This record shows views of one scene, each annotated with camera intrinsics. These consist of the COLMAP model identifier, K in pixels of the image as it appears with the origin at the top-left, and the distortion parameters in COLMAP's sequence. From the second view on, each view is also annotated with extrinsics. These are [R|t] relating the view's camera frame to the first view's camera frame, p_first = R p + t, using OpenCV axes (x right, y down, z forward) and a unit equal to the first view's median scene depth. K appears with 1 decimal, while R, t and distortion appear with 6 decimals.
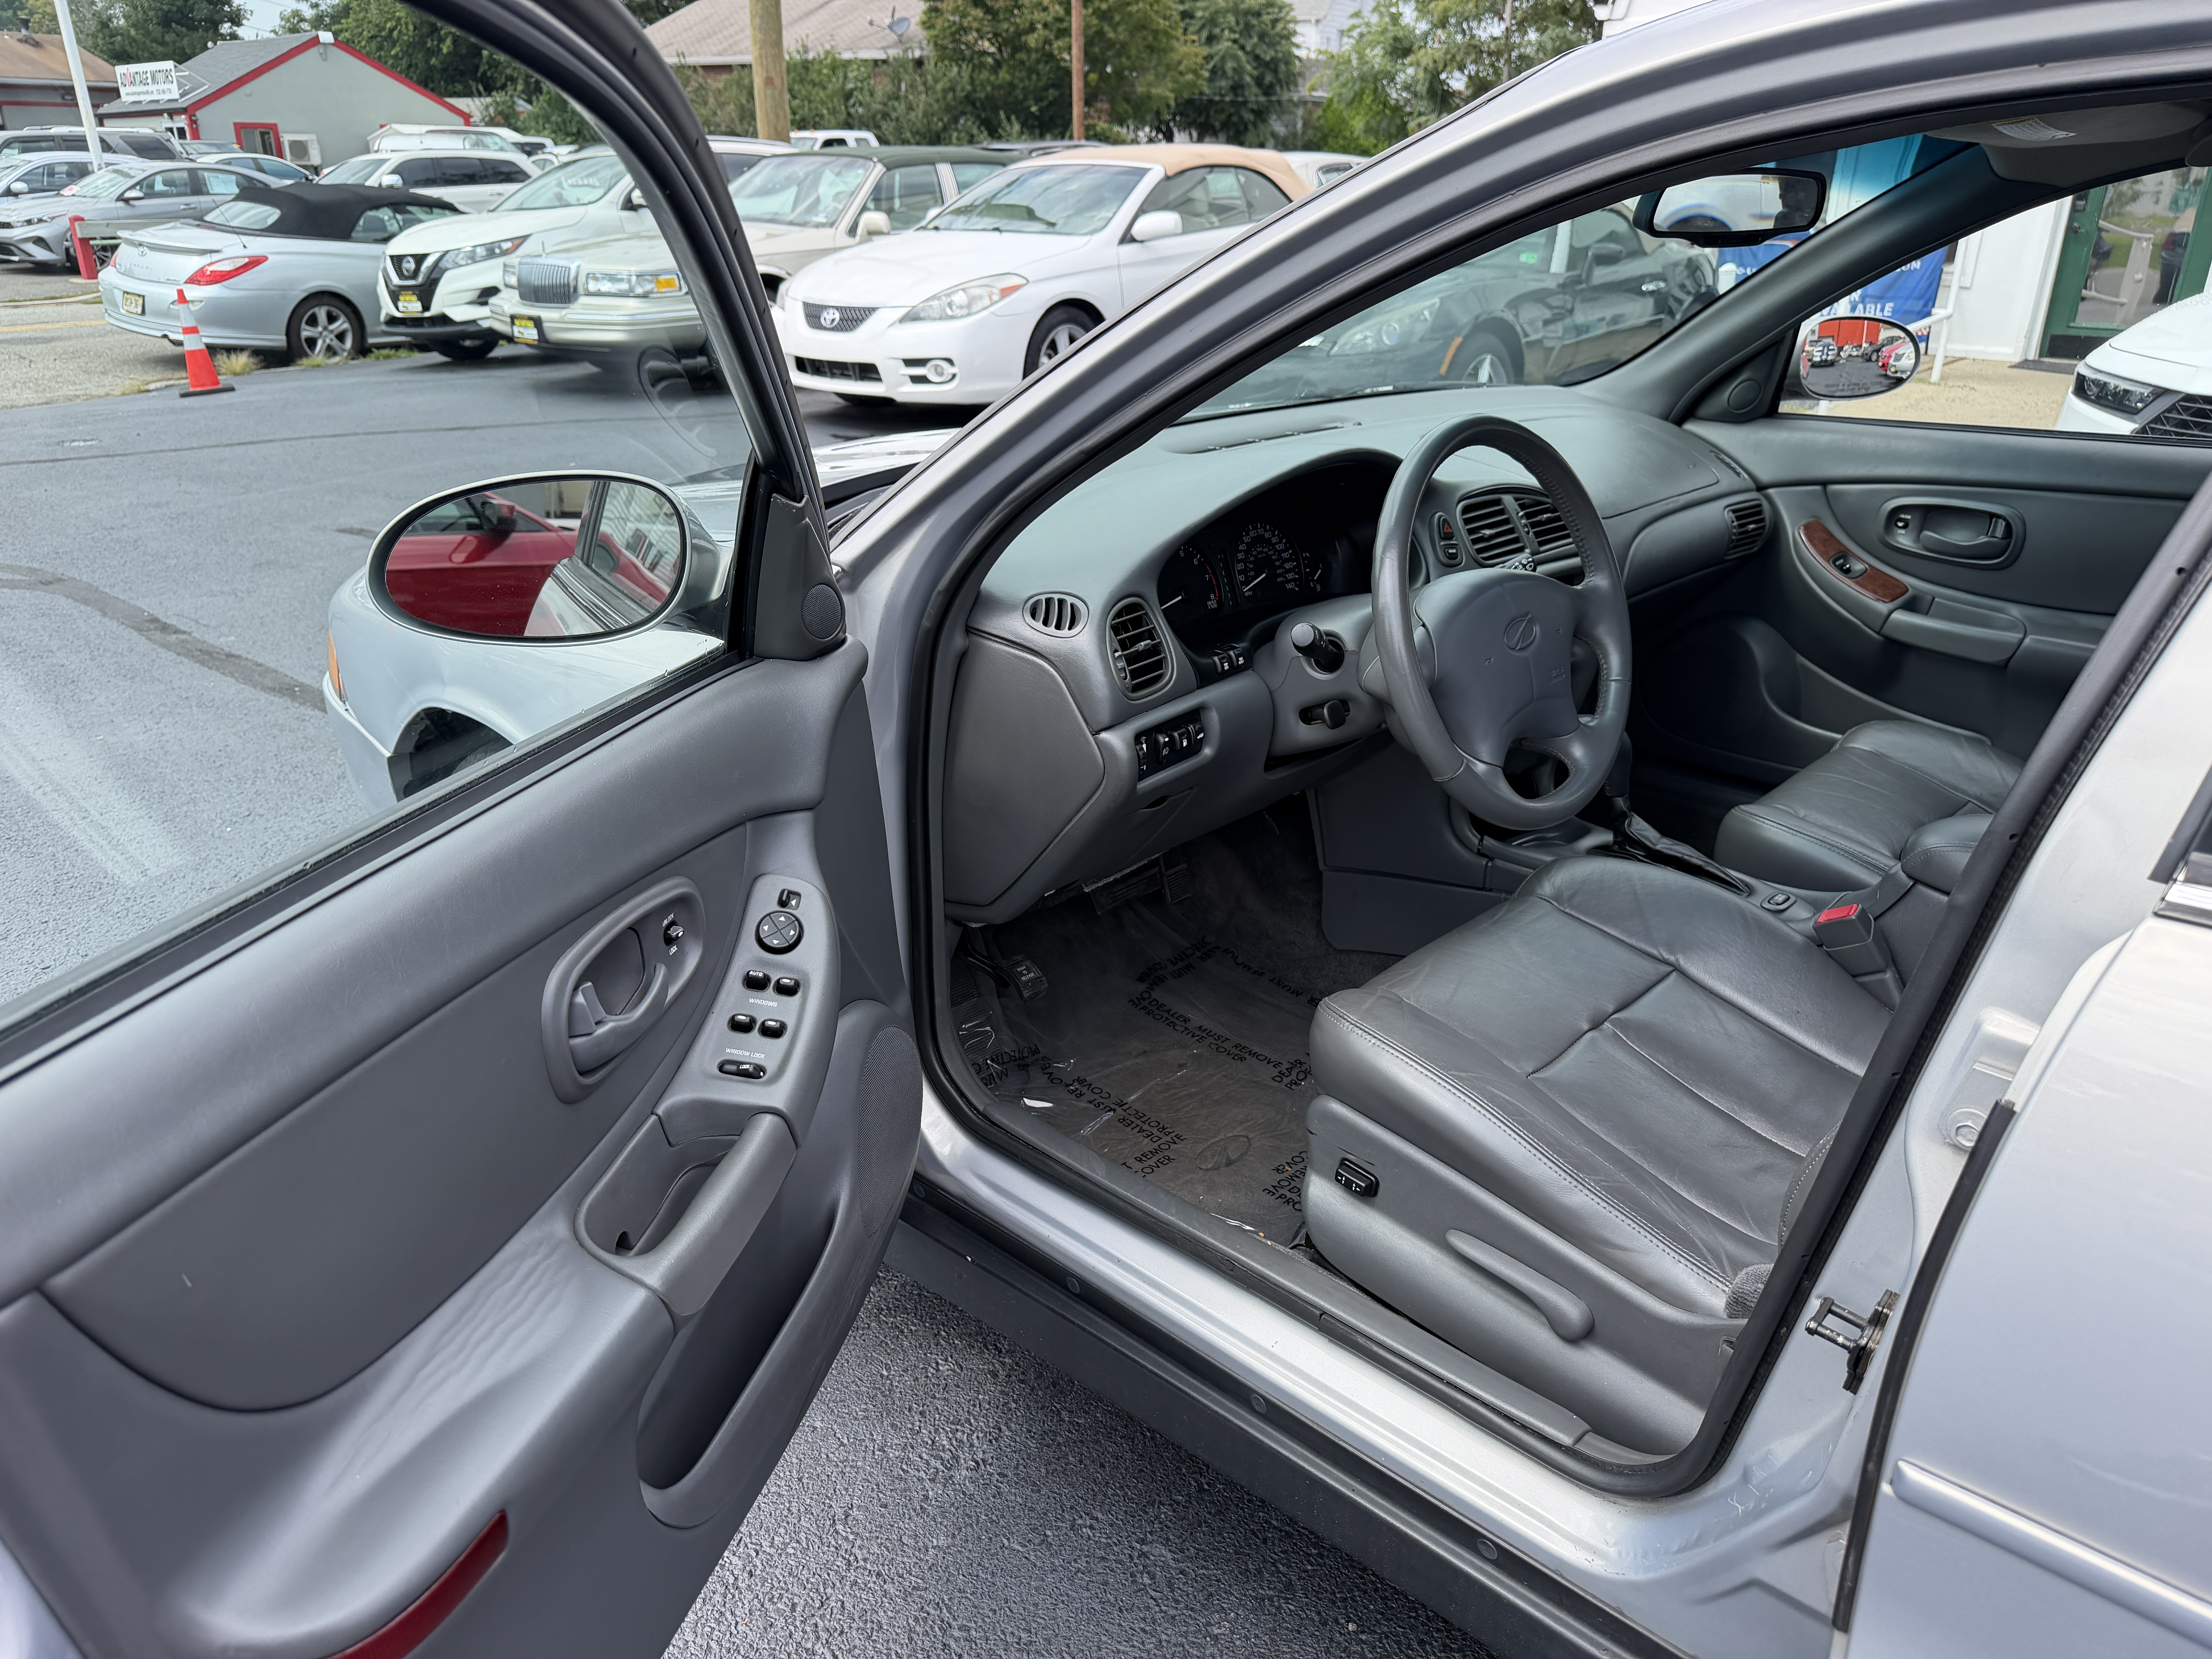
lens RADIAL K [[1572.6, 0, 1075.6], [0, 1572.6, 833.2], [0, 0, 1]] dist [0.026692, -0.036817]
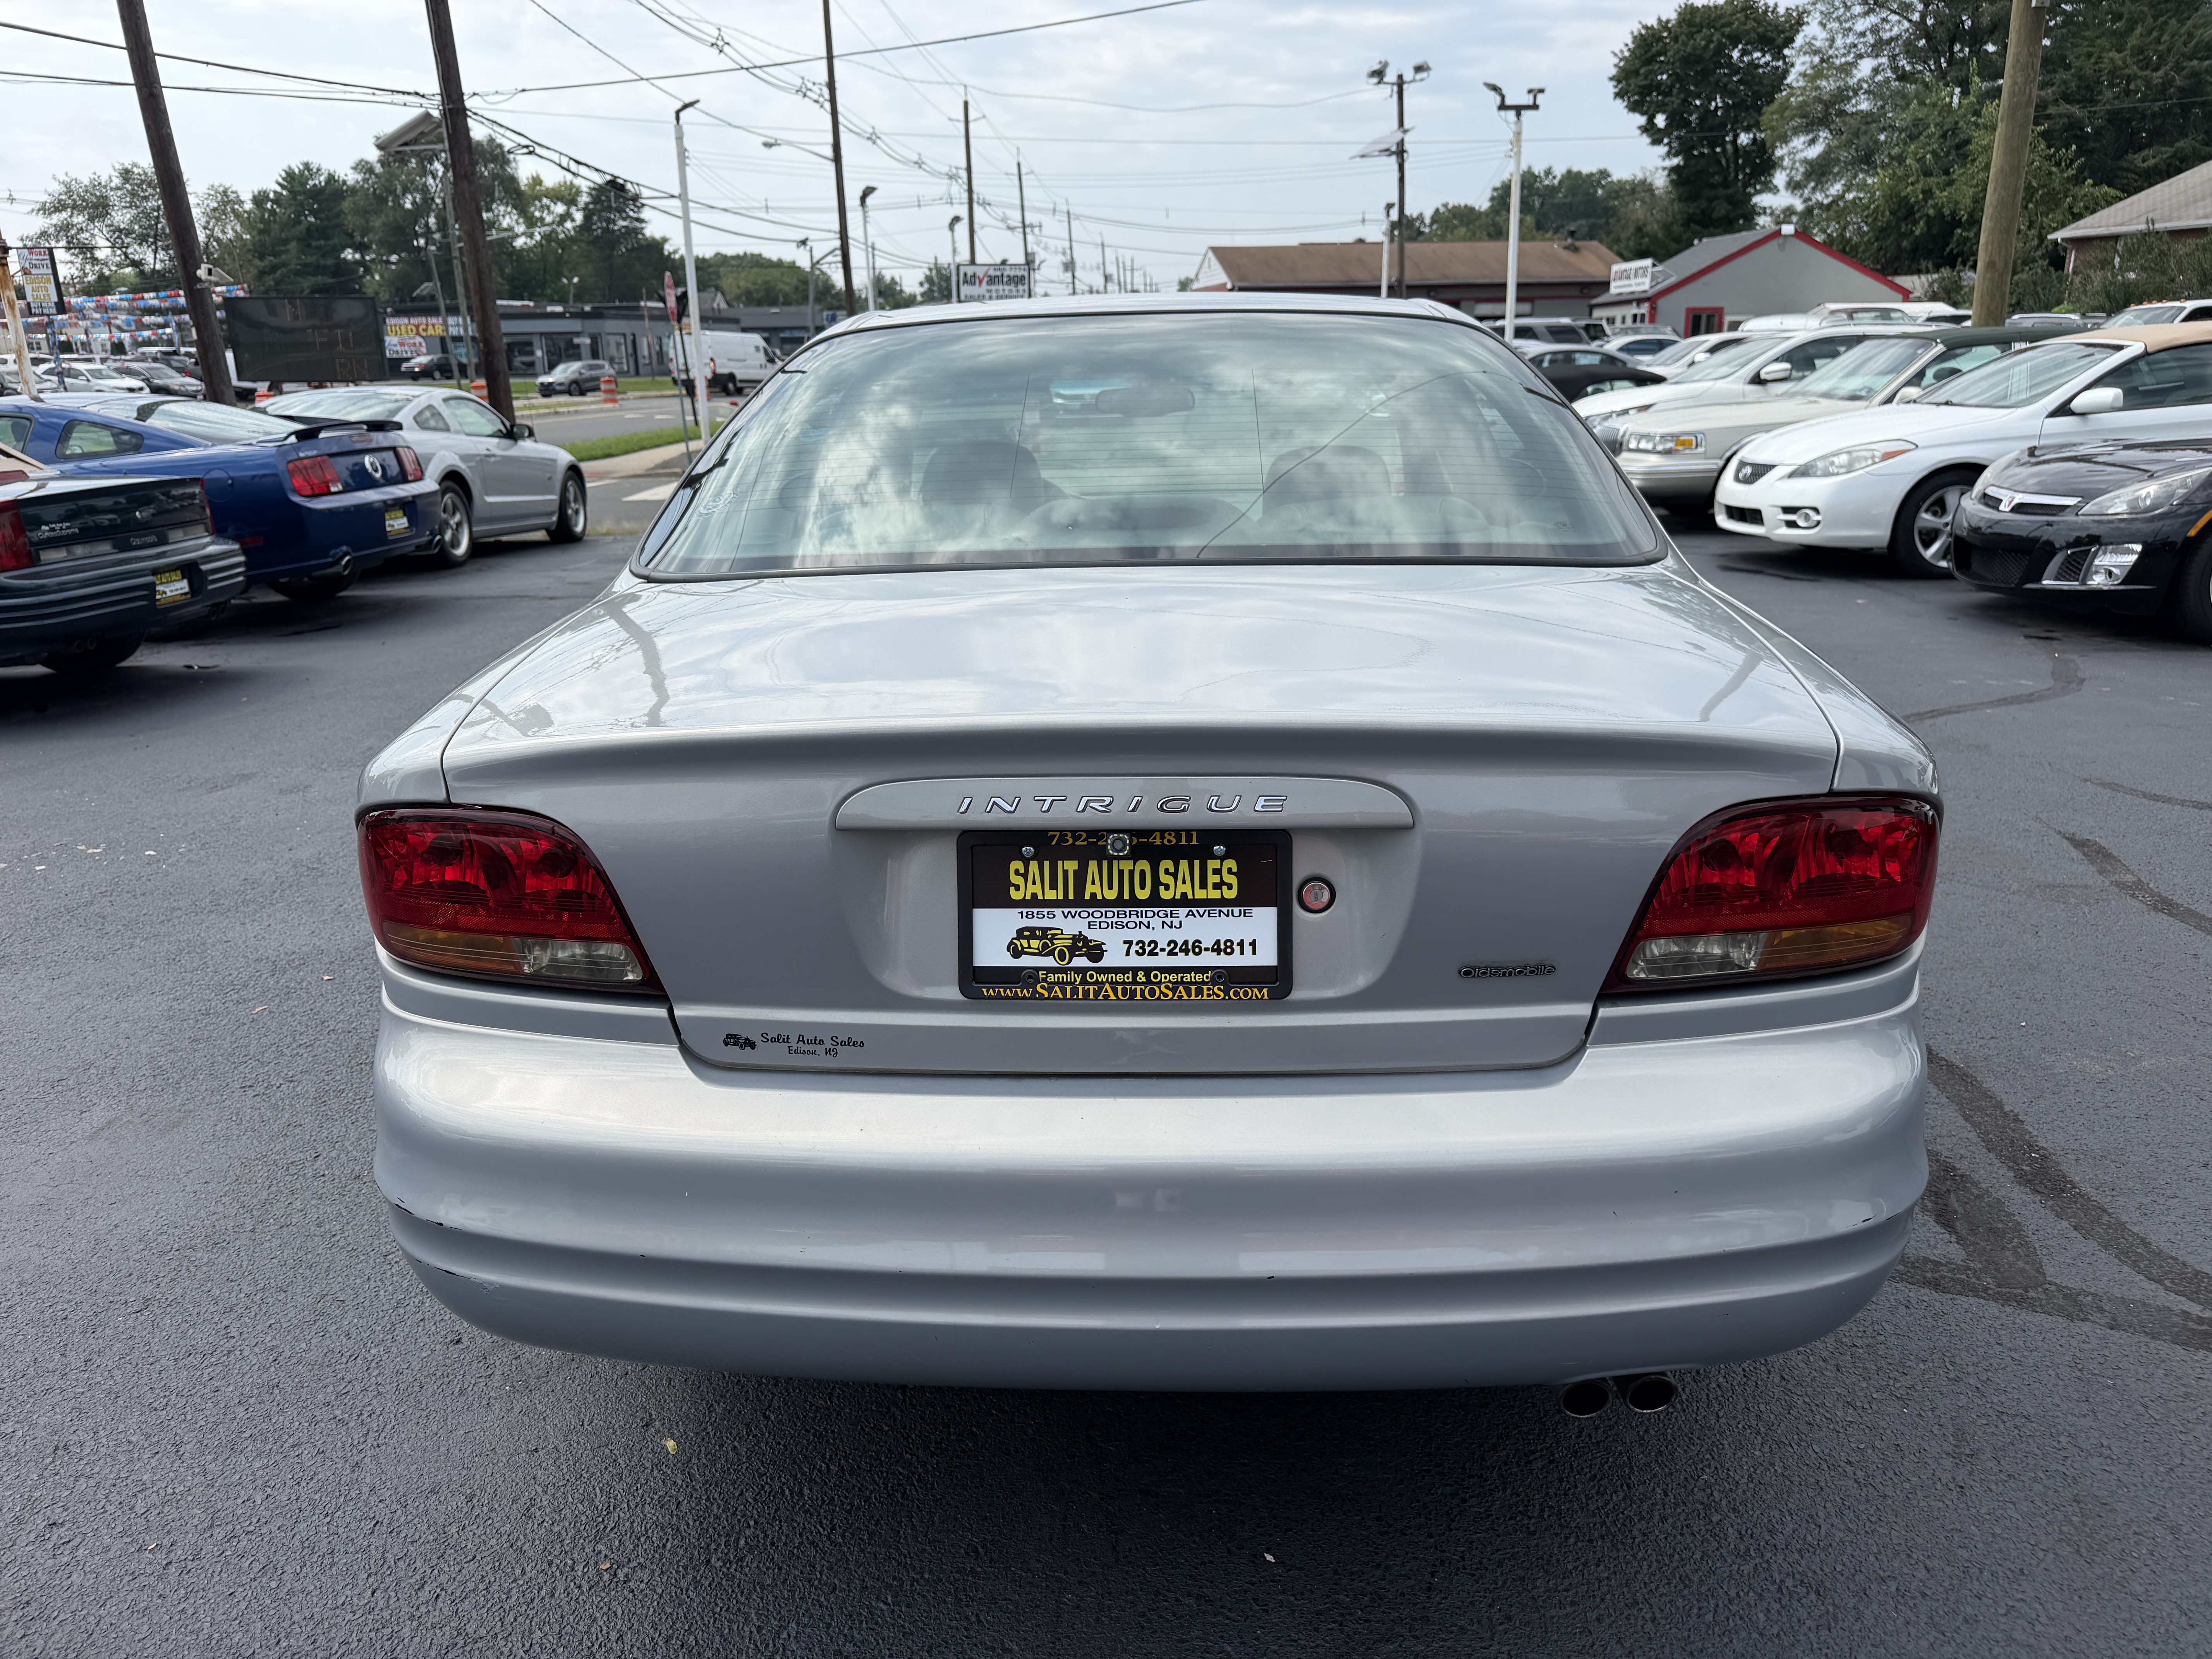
lens RADIAL K [[1572.6, 0, 1092.5], [0, 1572.6, 810.7], [0, 0, 1]] dist [0.026692, -0.036817]
pose [[0.654532, 0.194796, -0.730509, 0.103704], [-0.272530, 0.962068, 0.012358, 0.010394], [0.705206, 0.190996, 0.682792, -0.030311]]
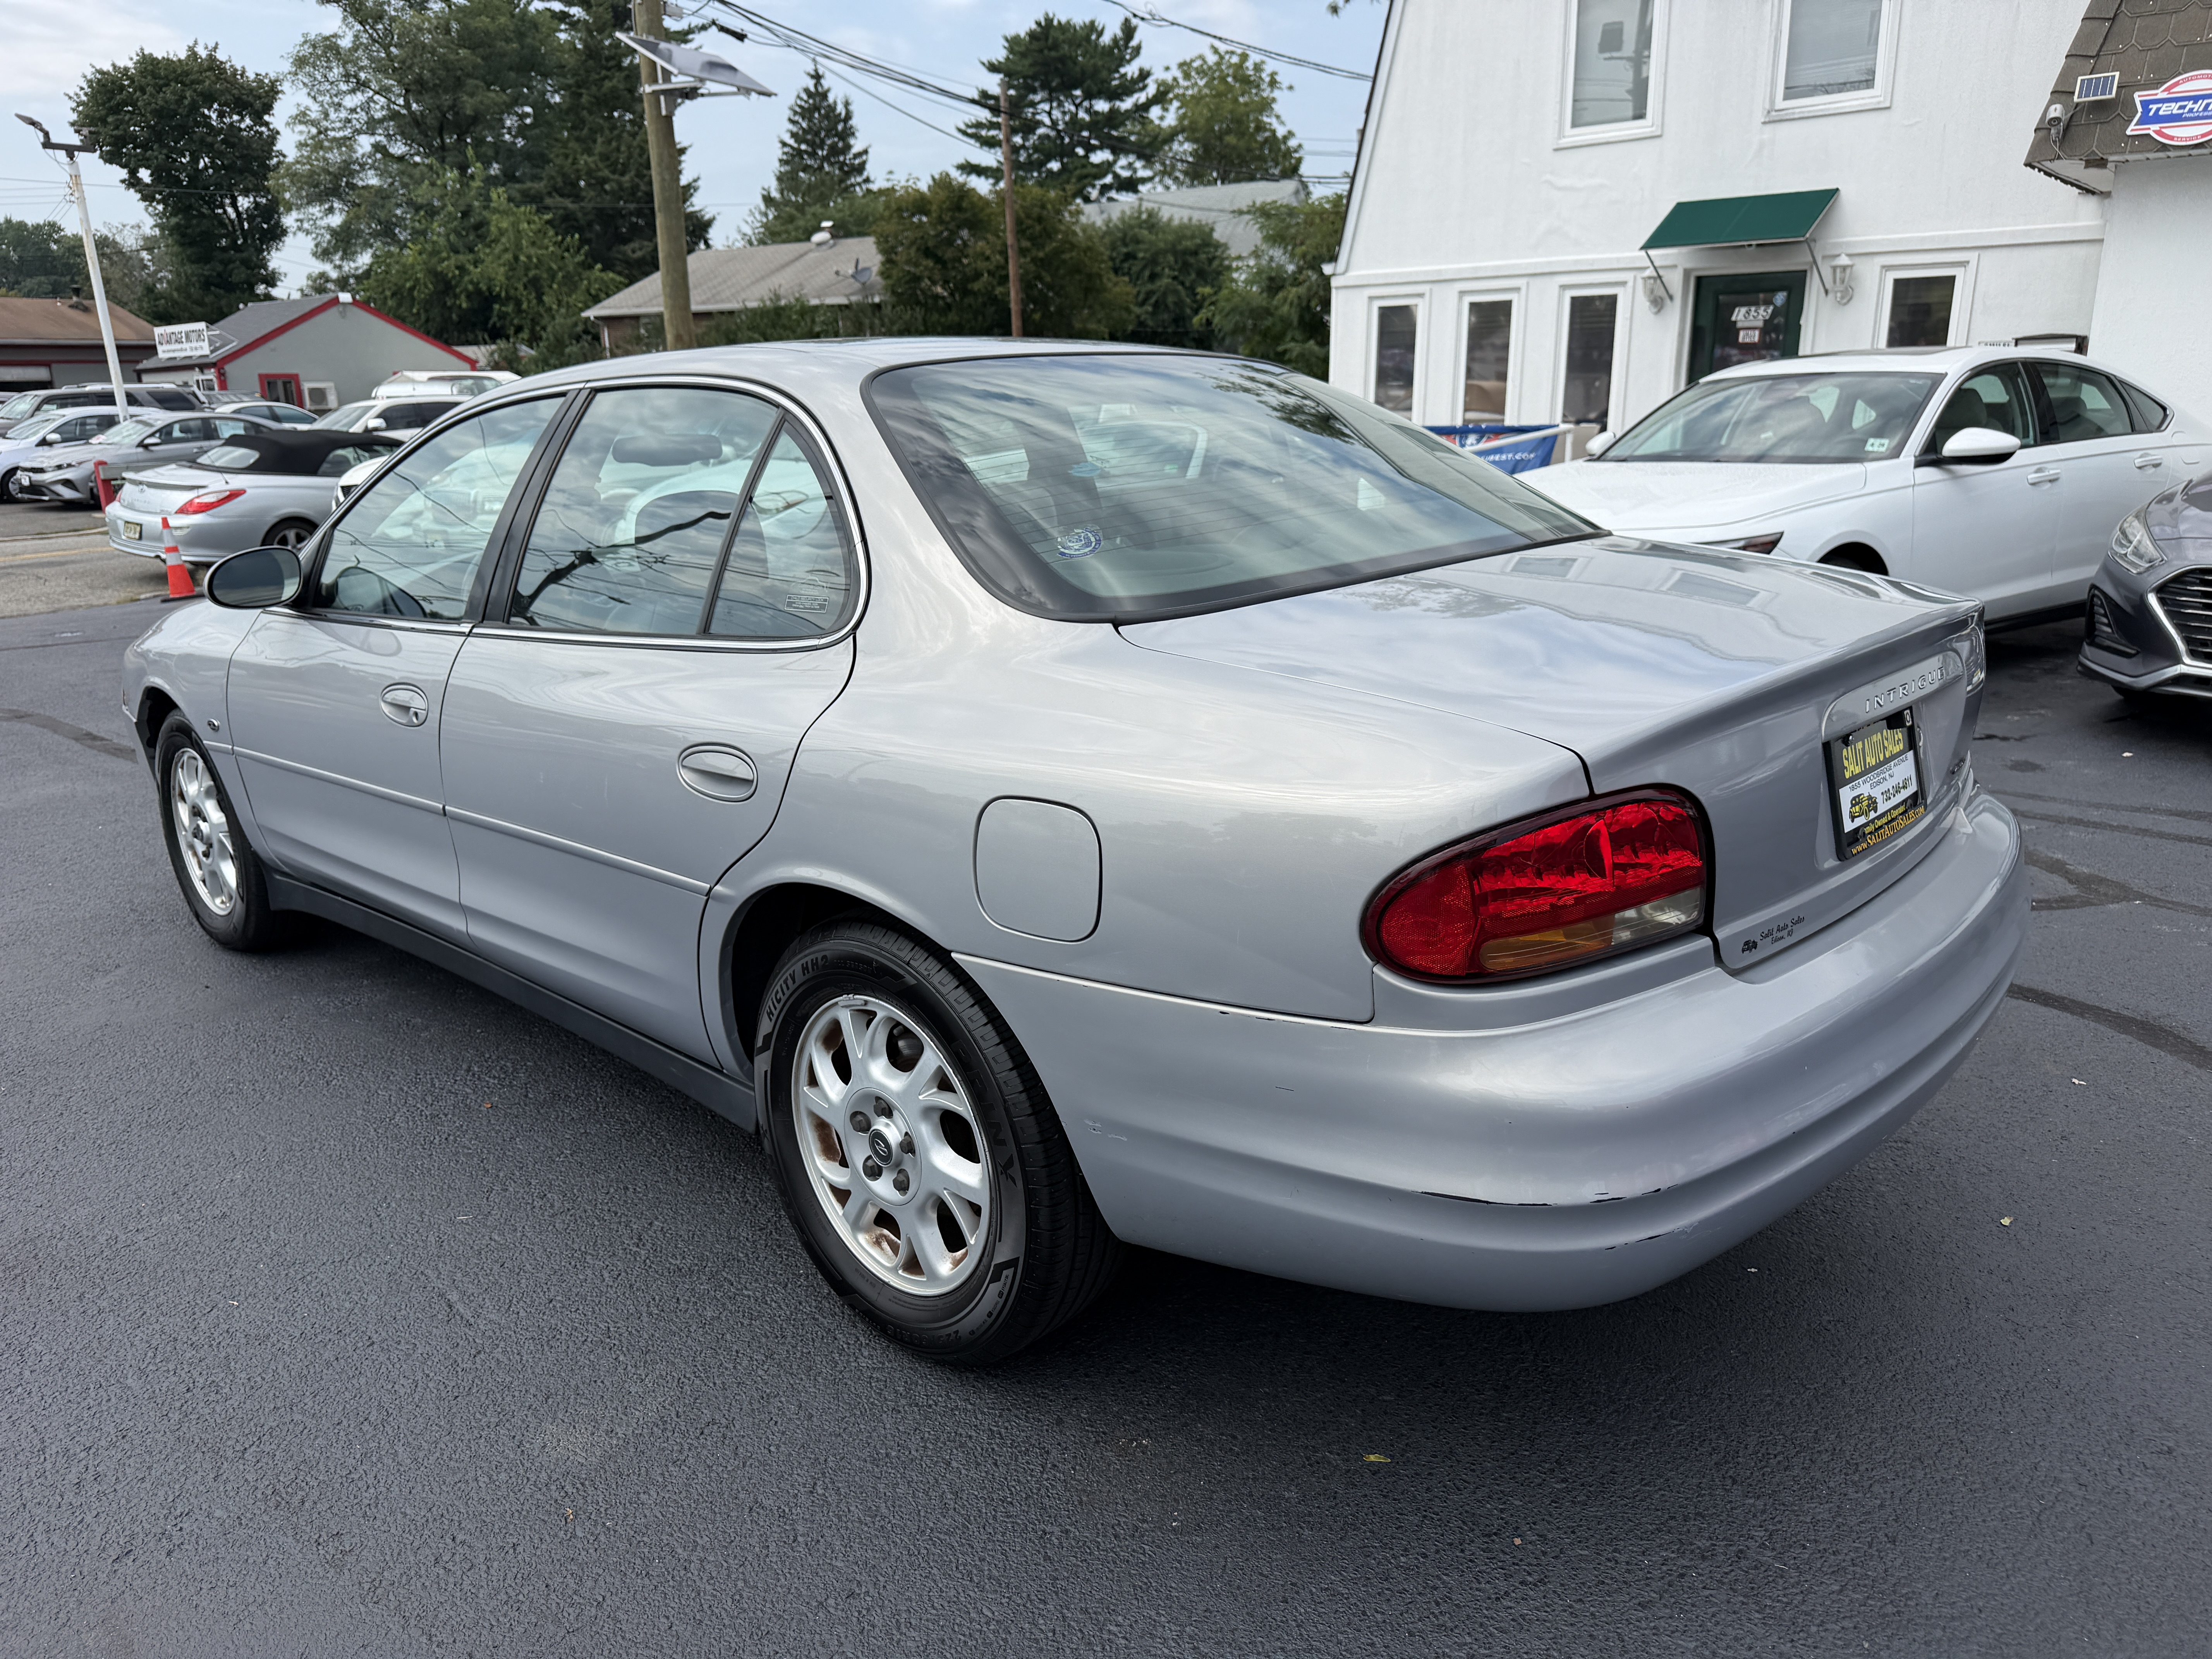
lens RADIAL K [[1572.6, 0, 1105.1], [0, 1572.6, 814.8], [0, 0, 1]] dist [0.026692, -0.036817]
pose [[0.999546, -0.029687, 0.005060, 0.046074], [0.030096, 0.990655, -0.133031, 0.021589], [-0.001064, 0.133123, 0.991099, -0.058159]]
